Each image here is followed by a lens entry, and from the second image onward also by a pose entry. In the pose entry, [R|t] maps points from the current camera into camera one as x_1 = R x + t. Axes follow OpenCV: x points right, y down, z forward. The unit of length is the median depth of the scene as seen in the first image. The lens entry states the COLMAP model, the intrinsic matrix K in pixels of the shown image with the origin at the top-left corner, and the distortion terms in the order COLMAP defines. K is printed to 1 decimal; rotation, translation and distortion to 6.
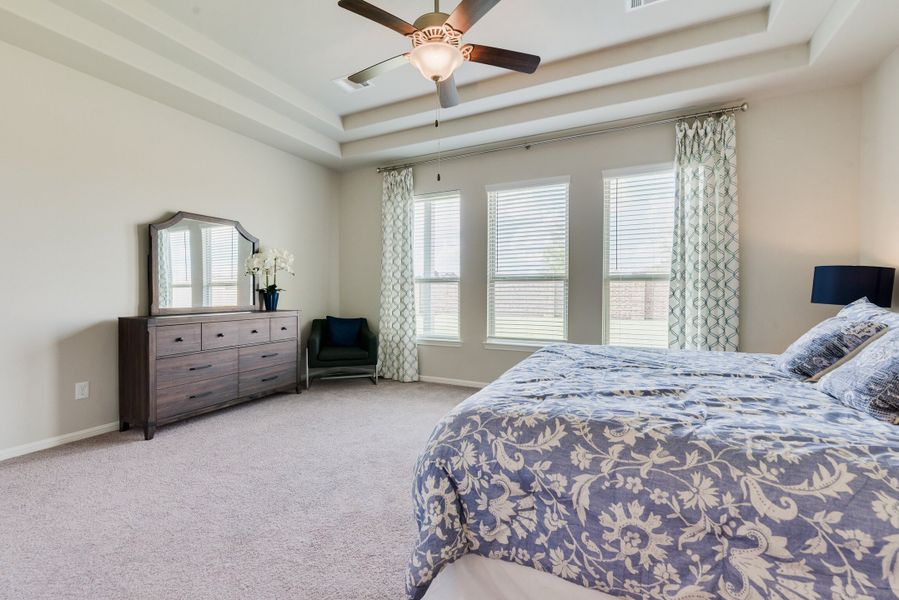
lens RADIAL K [[387.5, 0, 446.0], [0, 387.5, 298.7], [0, 0, 1]] dist [-0.000033, -0.000474]
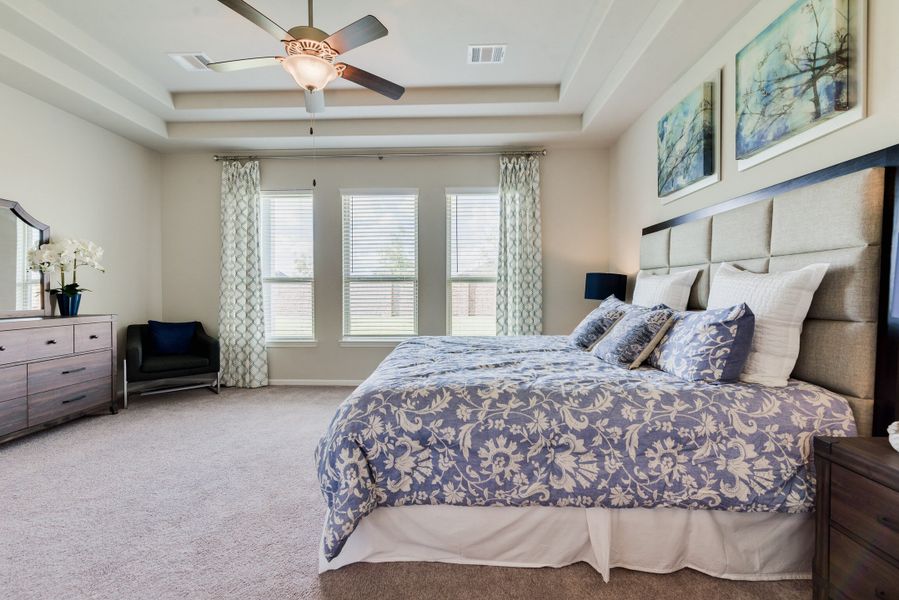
lens RADIAL K [[387.5, 0, 446.0], [0, 387.5, 298.7], [0, 0, 1]] dist [-0.000033, -0.000474]
pose [[0.911110, -0.010206, 0.412037, -0.152319], [0.010442, 0.999944, 0.001679, 0.004351], [-0.412031, 0.002773, 0.911166, -0.122716]]
